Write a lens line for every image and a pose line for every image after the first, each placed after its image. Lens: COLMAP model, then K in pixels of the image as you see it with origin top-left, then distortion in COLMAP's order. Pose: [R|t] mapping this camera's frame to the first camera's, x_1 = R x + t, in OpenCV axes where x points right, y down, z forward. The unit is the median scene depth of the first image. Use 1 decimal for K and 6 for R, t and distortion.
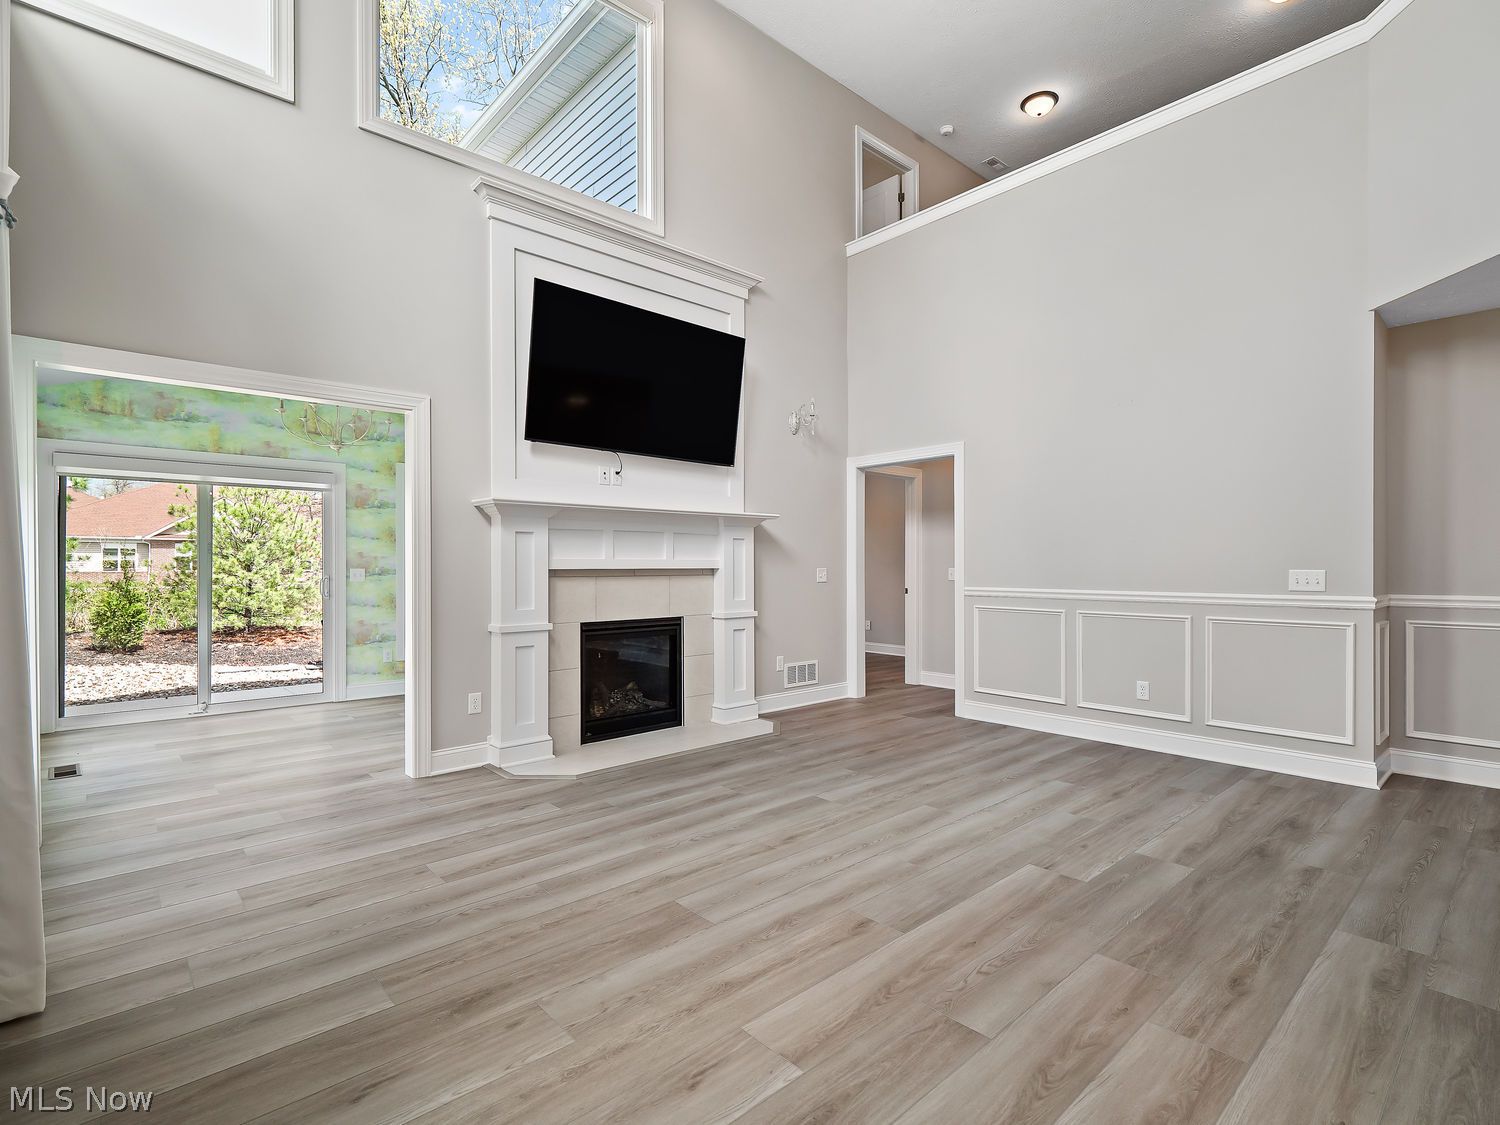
lens RADIAL K [[734.5, 0, 751.4], [0, 734.5, 560.8], [0, 0, 1]] dist [0.001194, -0.001244]
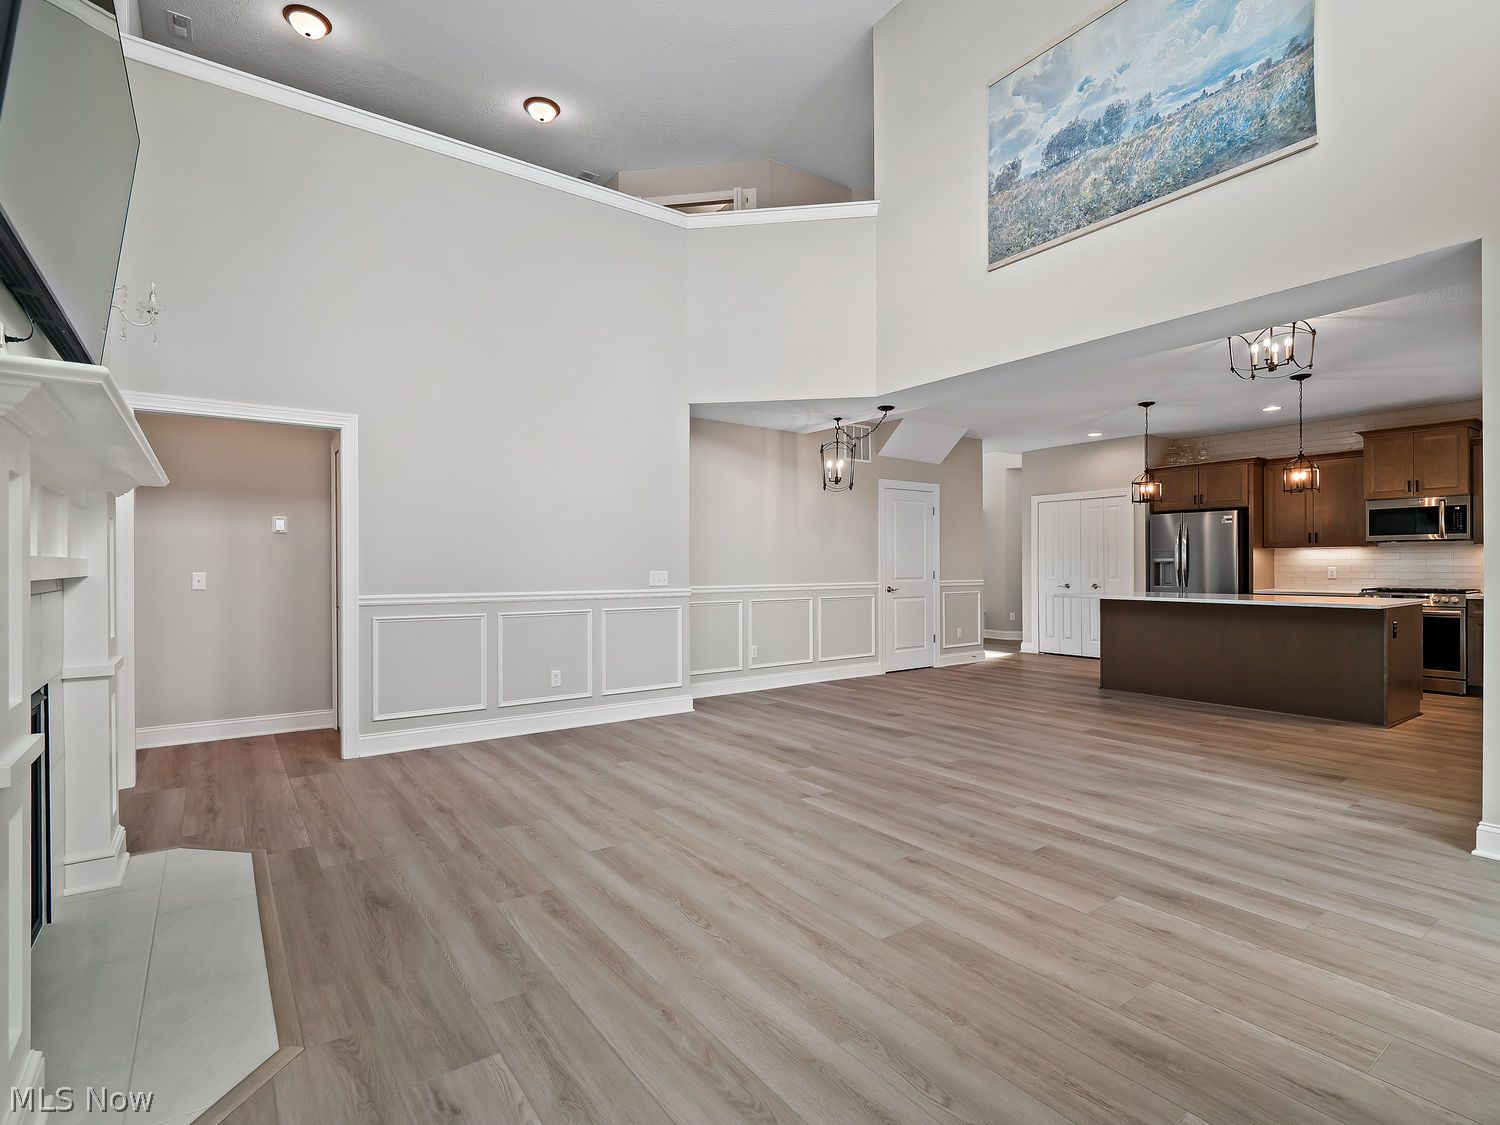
lens RADIAL K [[734.5, 0, 752.2], [0, 734.5, 557.9], [0, 0, 1]] dist [0.001194, -0.001244]
pose [[0.103769, 0.010954, 0.994541, -0.733038], [-0.003730, 0.999937, -0.010624, 0.002047], [-0.994594, -0.002607, 0.103803, 0.759770]]
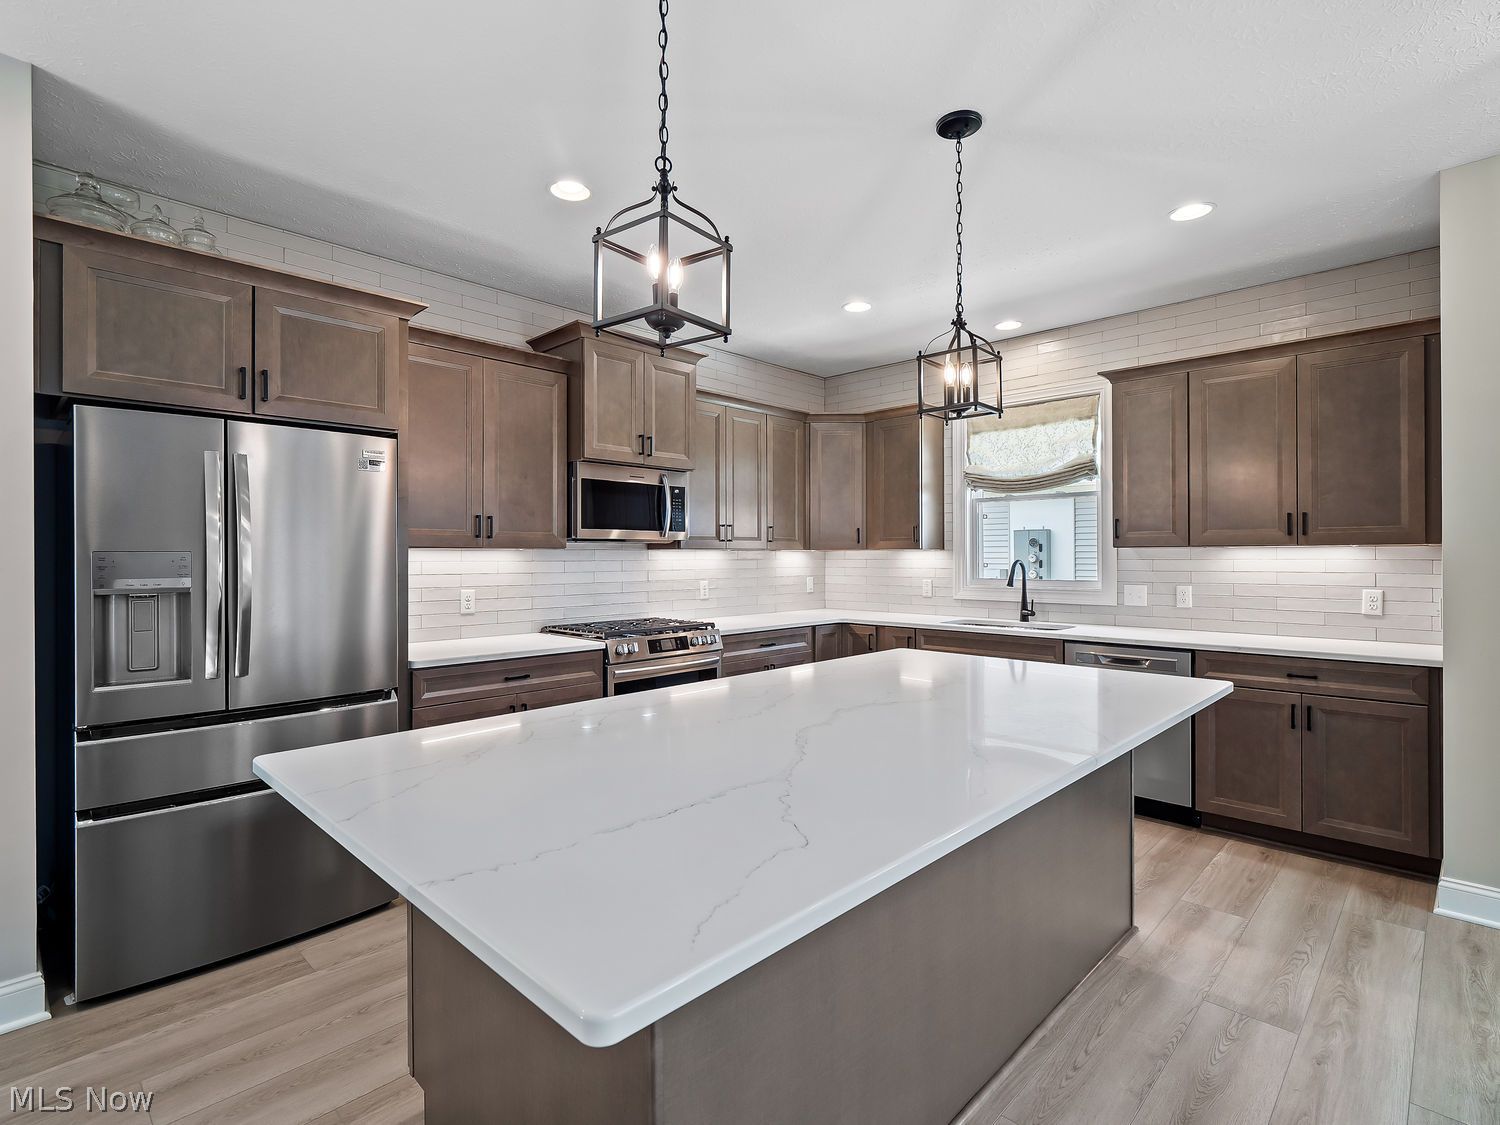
lens RADIAL K [[726.4, 0, 747.1], [0, 726.4, 558.1], [0, 0, 1]] dist [-0.001930, -0.001870]
pose [[-0.998660, 0.003637, -0.051628, 1.291377], [0.003709, 0.999992, -0.001304, -0.041992], [0.051623, -0.001494, -0.998666, 0.321567]]
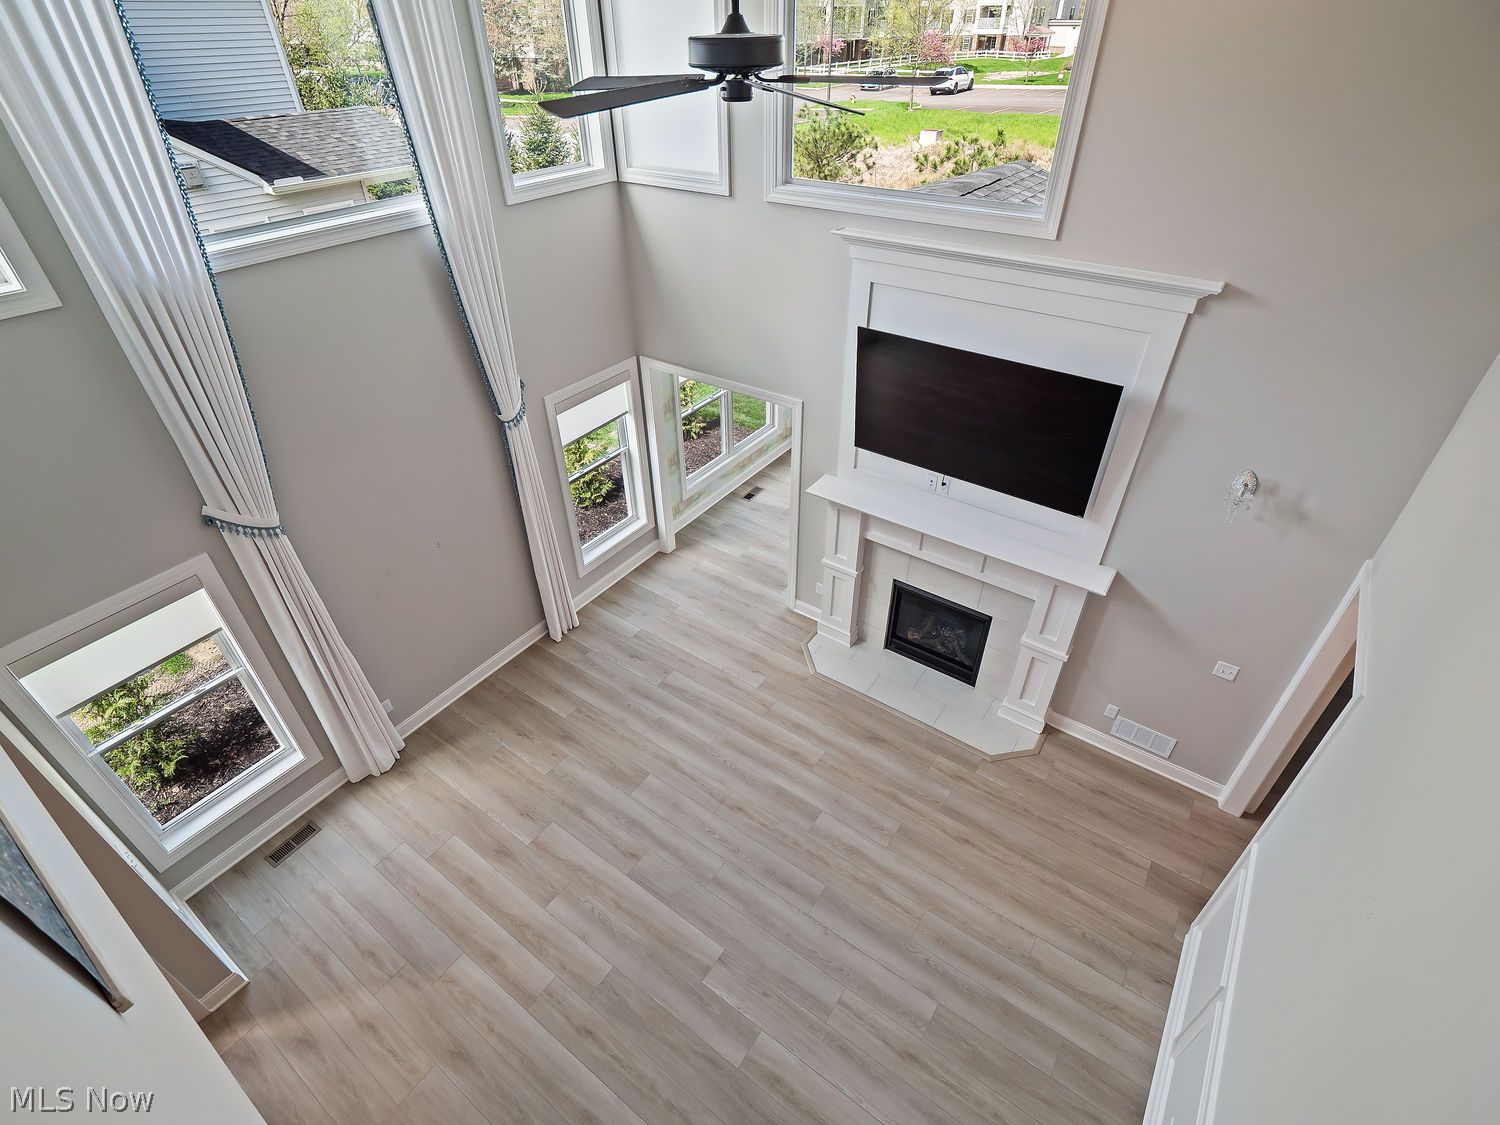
lens RADIAL K [[734.5, 0, 753.2], [0, 734.5, 549.4], [0, 0, 1]] dist [0.001194, -0.001244]
pose [[0.215901, 0.579369, -0.785950, 0.888675], [0.016480, 0.802658, 0.596212, -0.934969], [0.976276, -0.141675, 0.163747, 0.738899]]
